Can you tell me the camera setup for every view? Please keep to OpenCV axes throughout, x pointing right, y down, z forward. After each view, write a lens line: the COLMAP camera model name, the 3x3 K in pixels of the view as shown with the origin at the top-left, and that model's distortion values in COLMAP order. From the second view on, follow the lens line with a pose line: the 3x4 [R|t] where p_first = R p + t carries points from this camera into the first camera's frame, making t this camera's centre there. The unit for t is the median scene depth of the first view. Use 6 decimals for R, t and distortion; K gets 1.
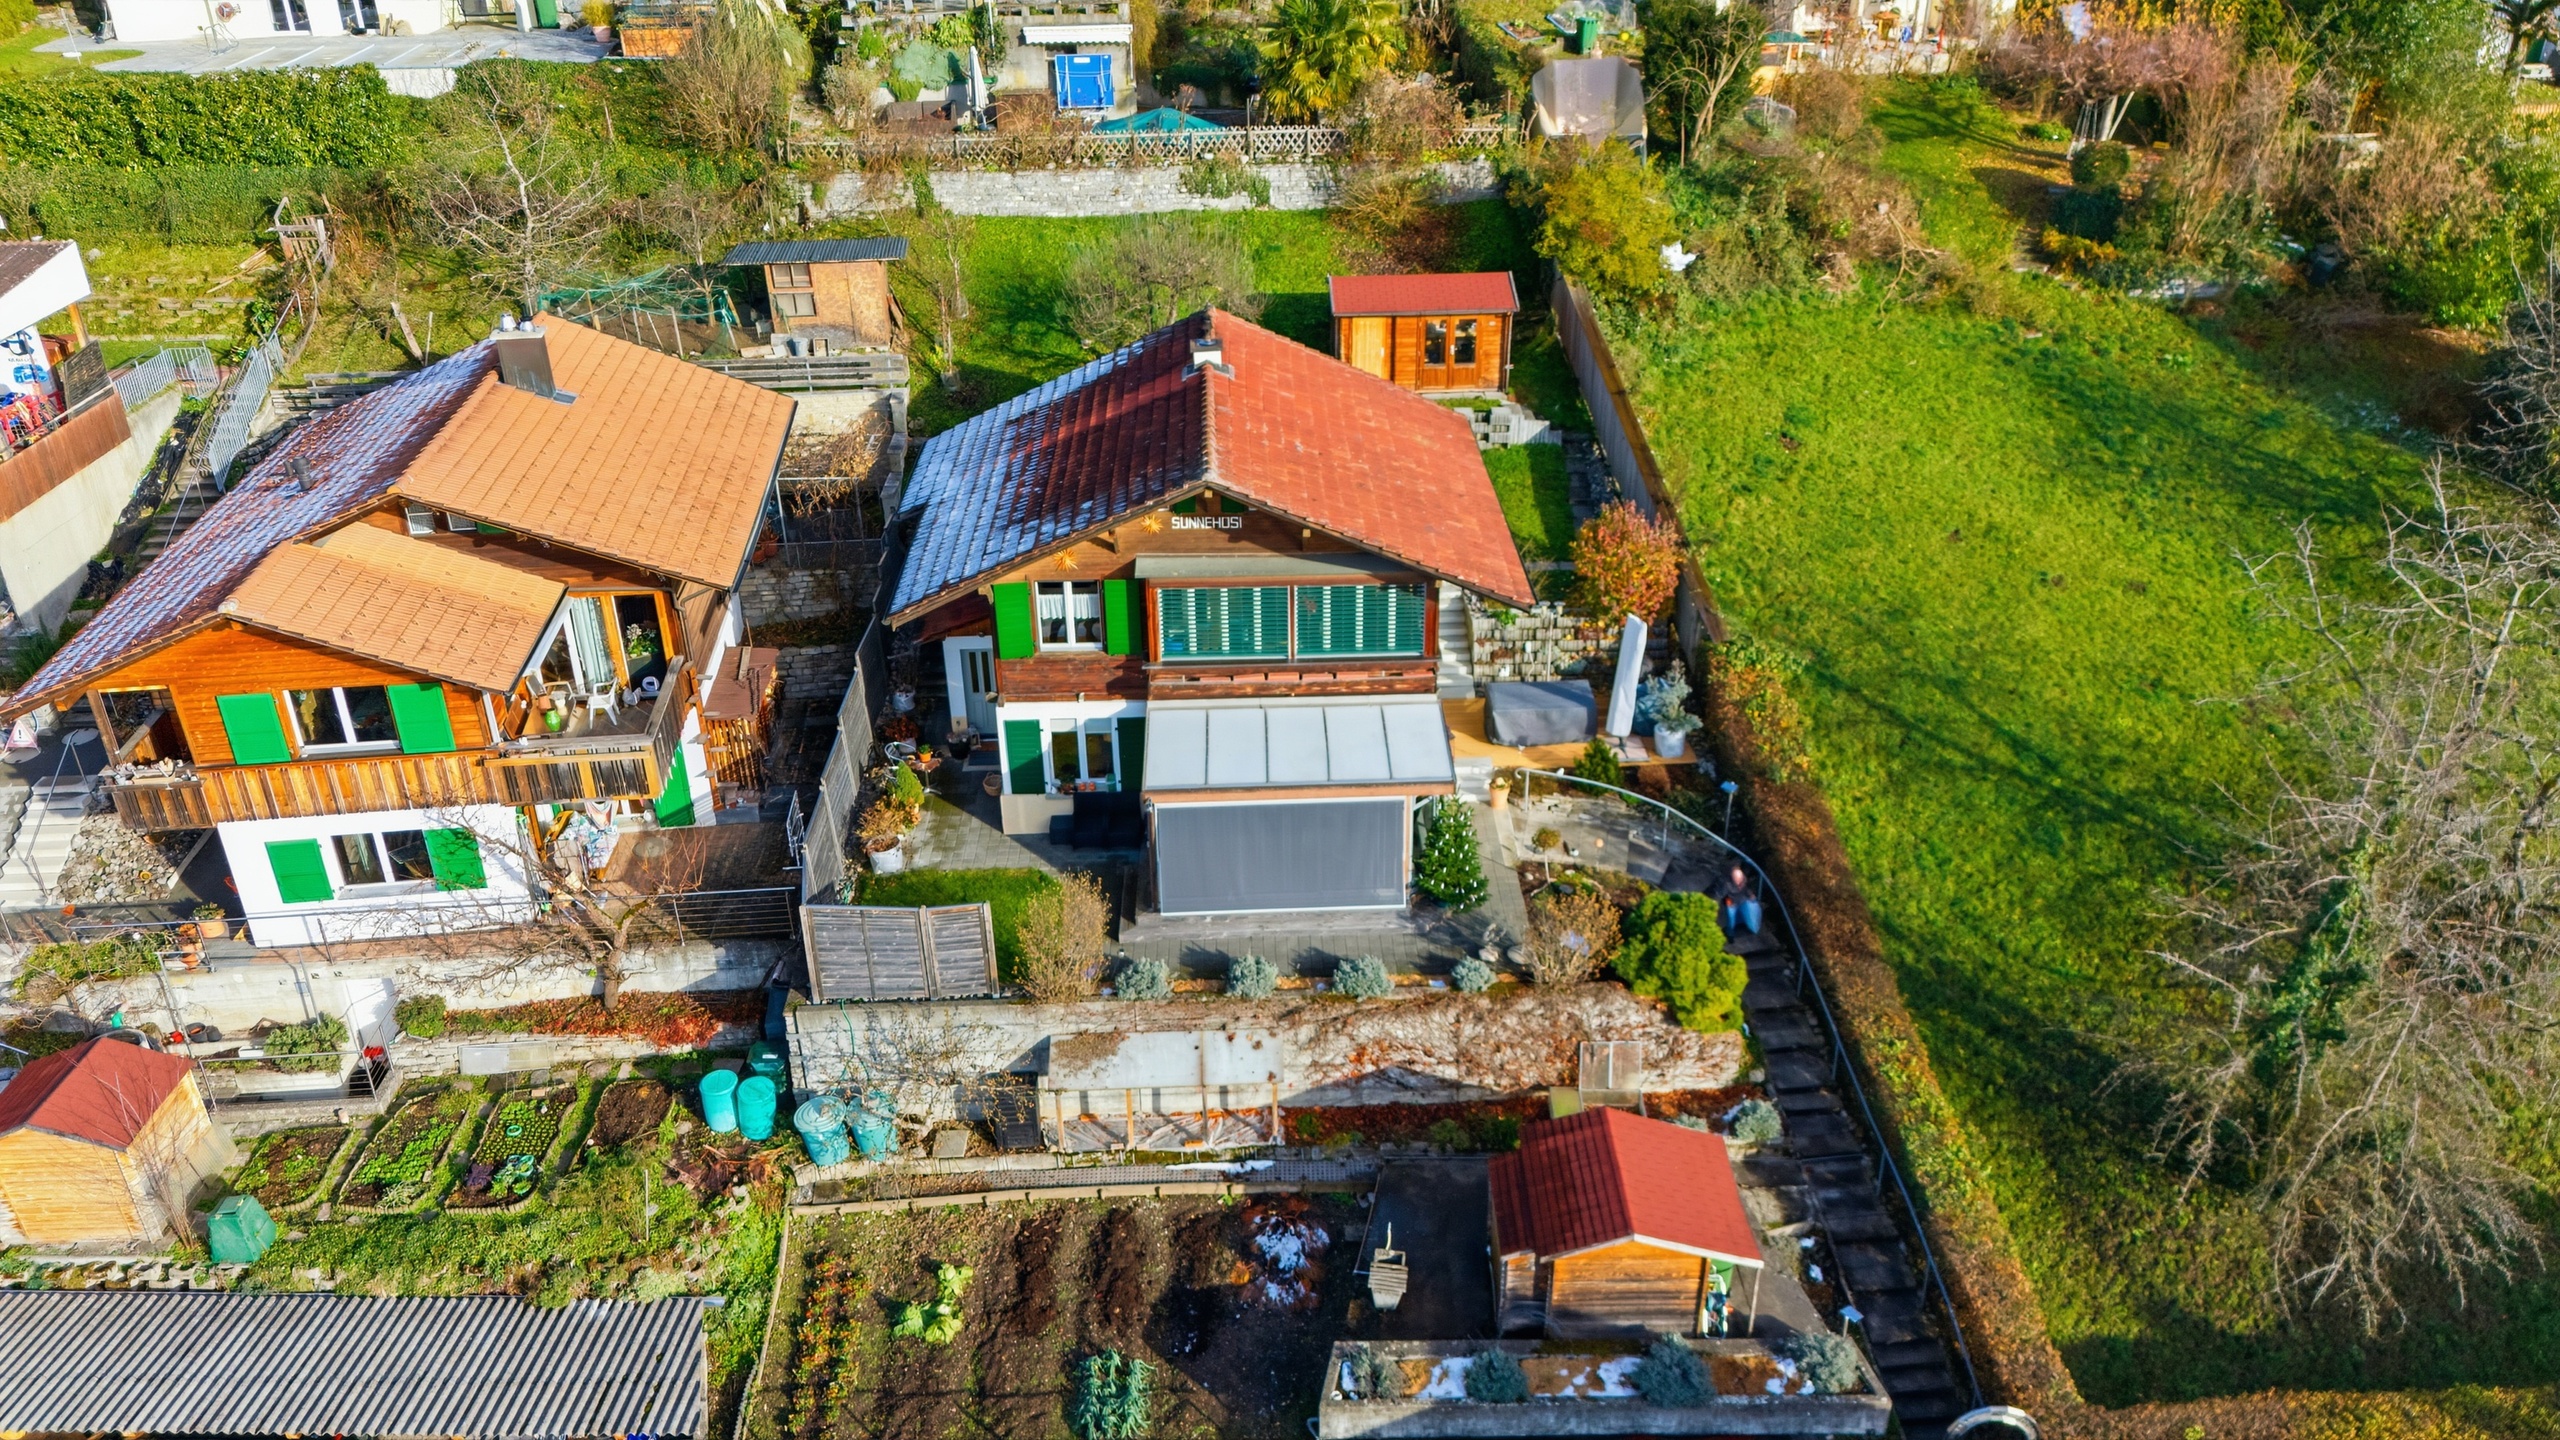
lens RADIAL K [[1885.2, 0, 1280.0], [0, 1885.2, 720.0], [0, 0, 1]] dist [0.026547, -0.002276]
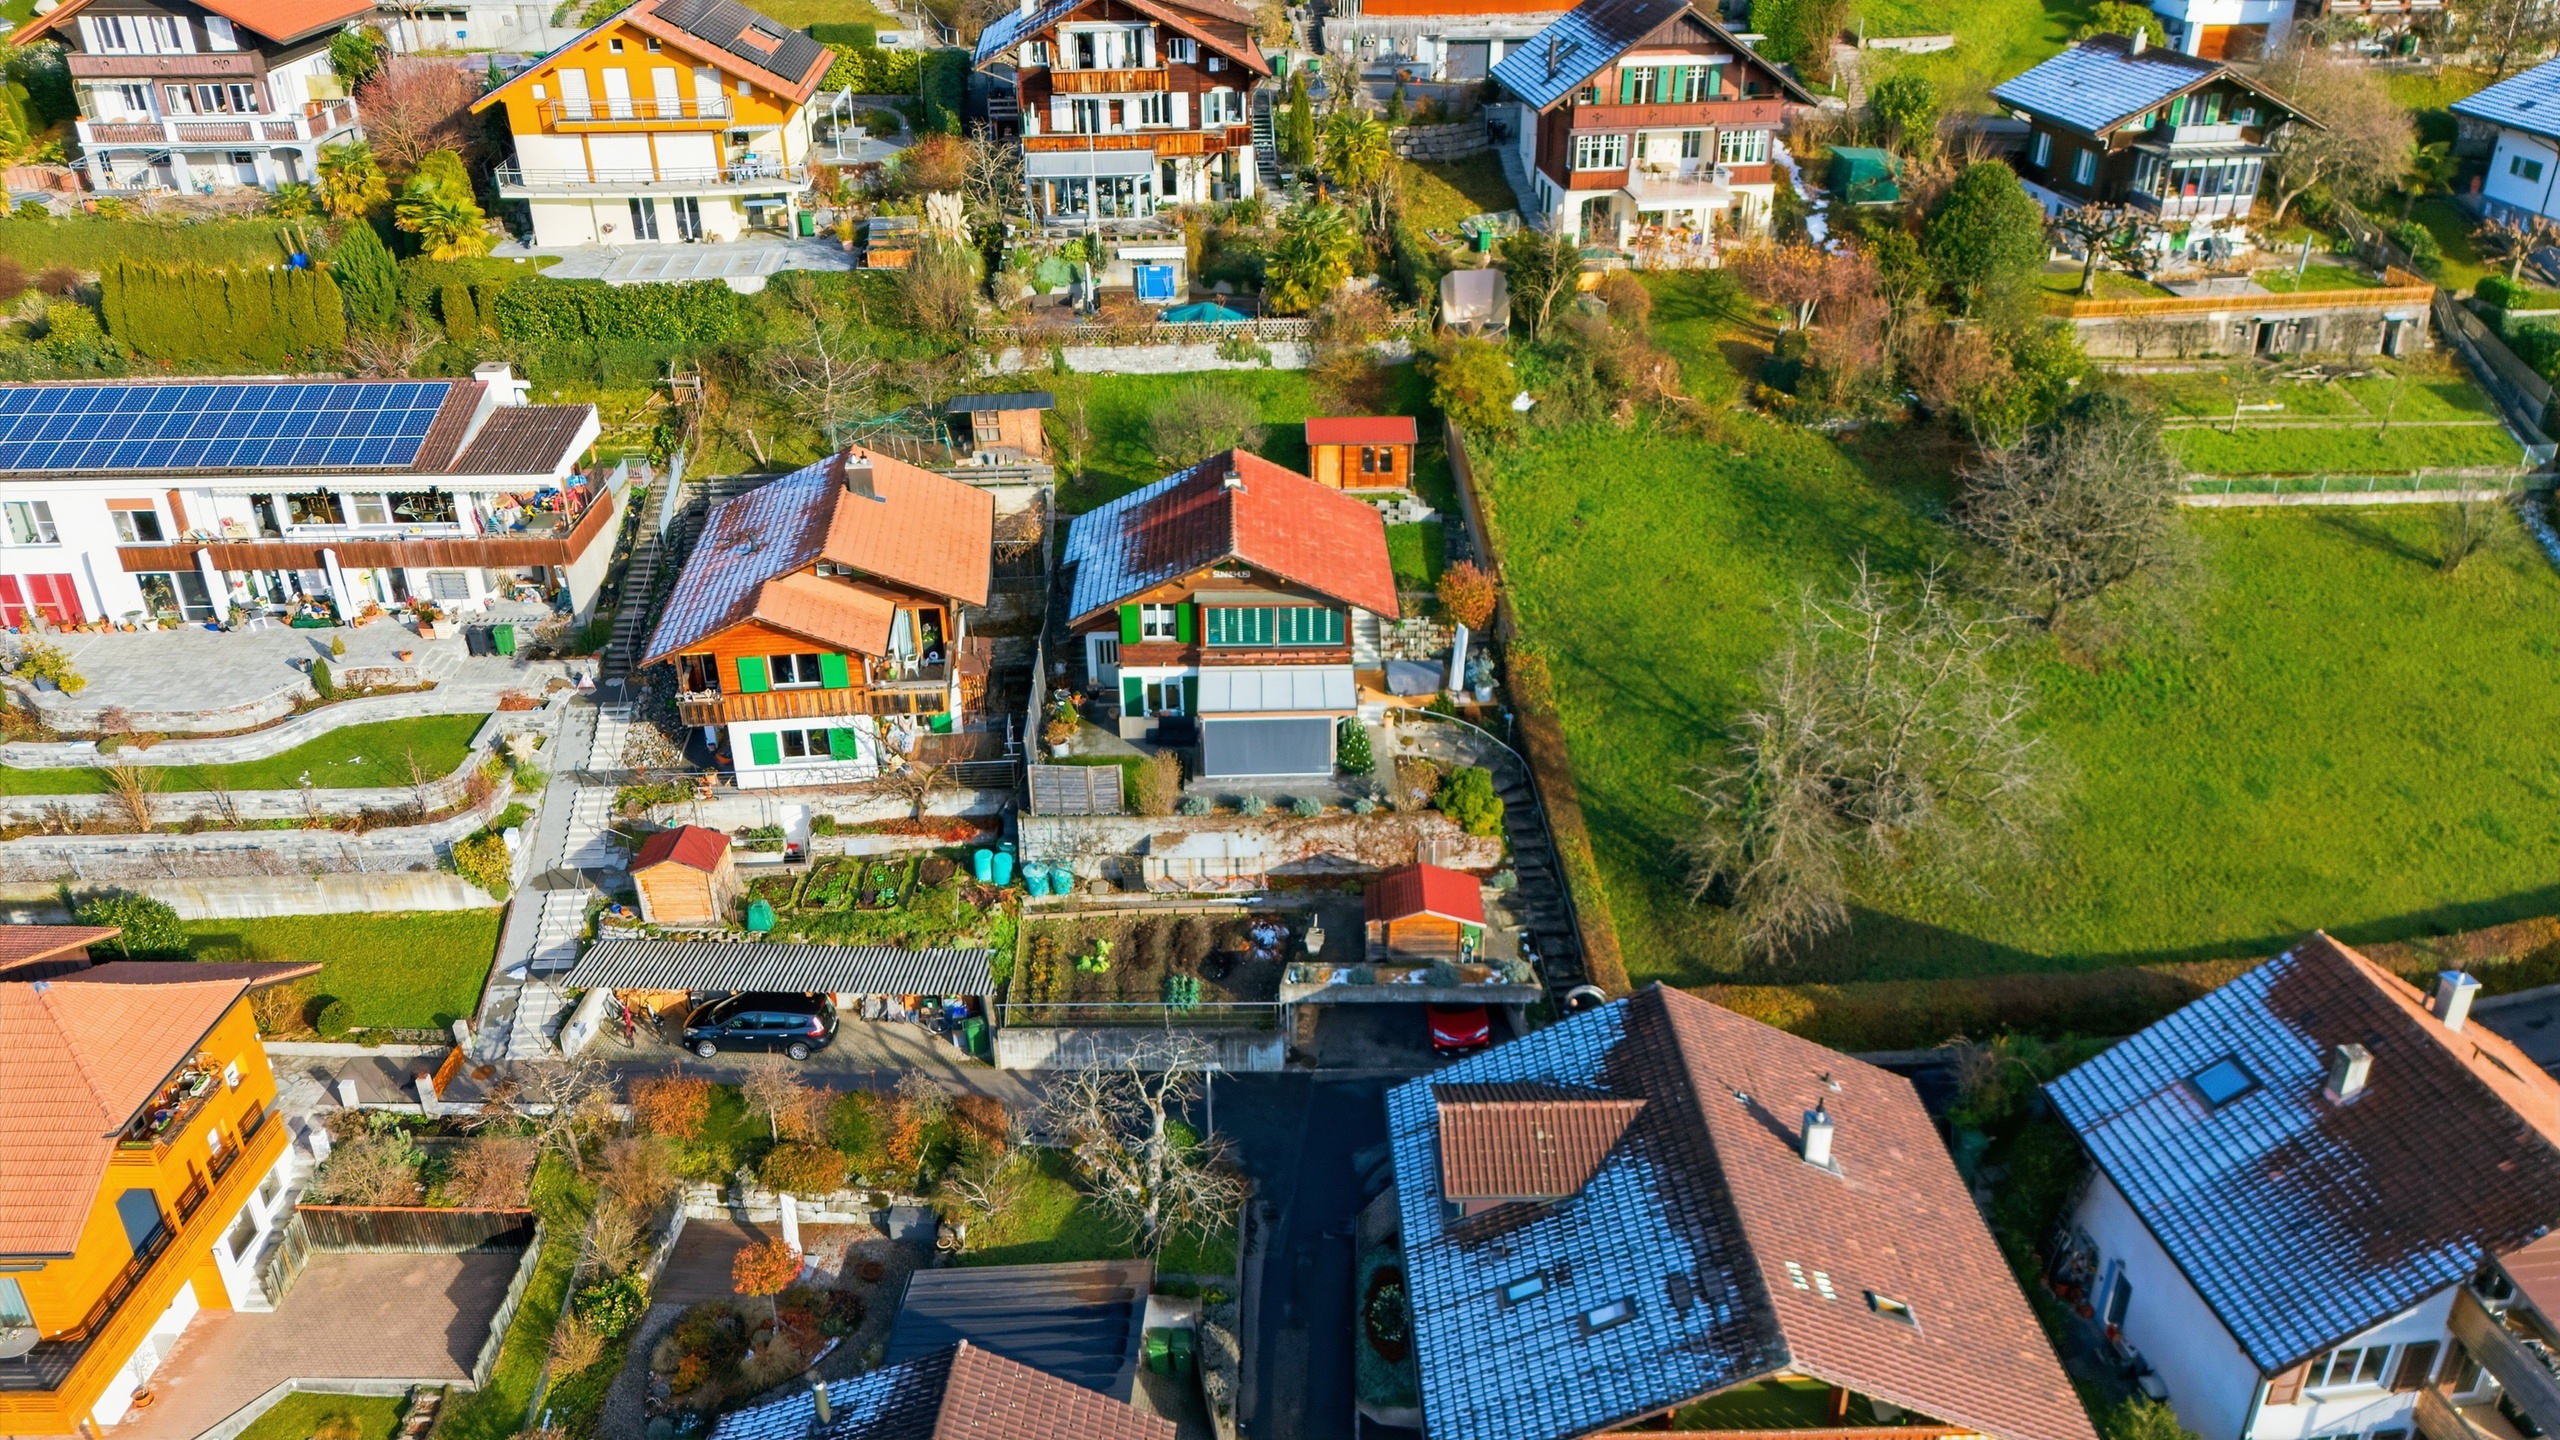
lens RADIAL K [[1870.1, 0, 1280.0], [0, 1870.1, 720.0], [0, 0, 1]] dist [0.045173, -0.007495]
pose [[0.999907, 0.010622, -0.008539, 0.026742], [-0.010619, 0.999944, 0.000411, 0.040375], [0.008543, -0.000320, 0.999963, -0.857309]]
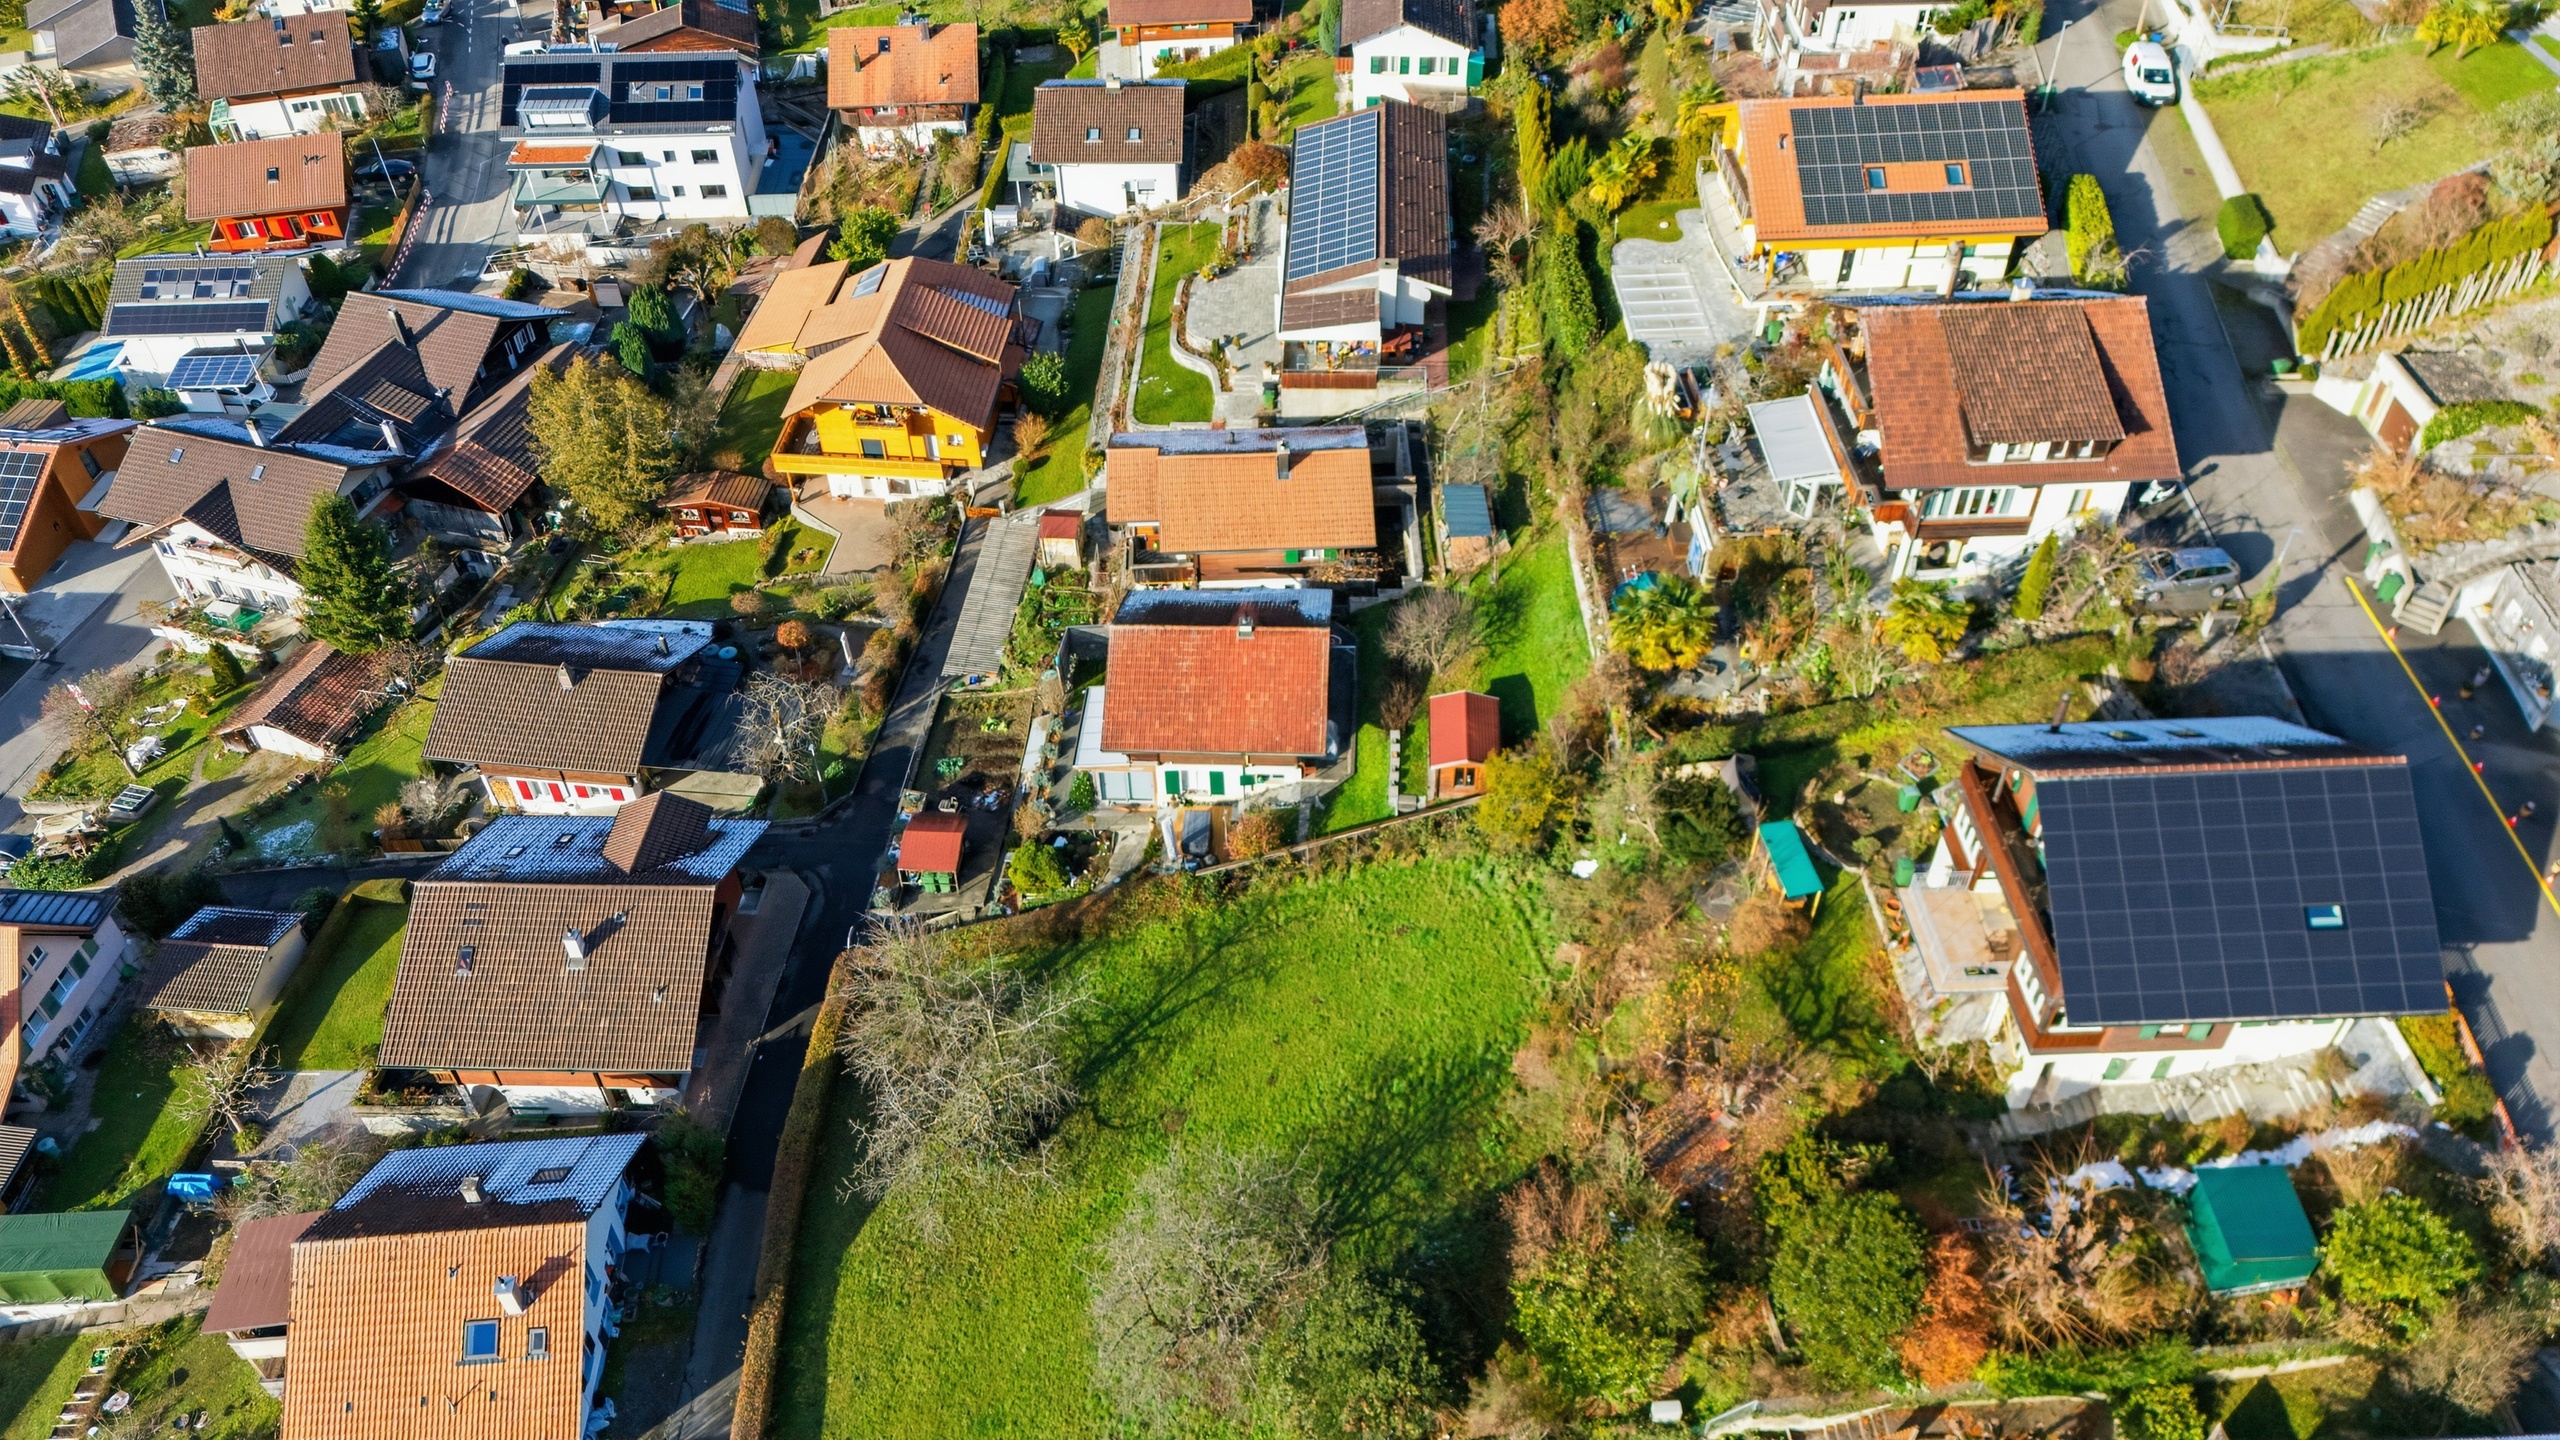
lens RADIAL K [[1870.1, 0, 1280.0], [0, 1870.1, 720.0], [0, 0, 1]] dist [0.045173, -0.007495]
pose [[-0.081426, 0.695847, -0.713559, 1.751179], [-0.448150, 0.613919, 0.649819, -1.701694], [0.890243, 0.372693, 0.261855, 0.483368]]
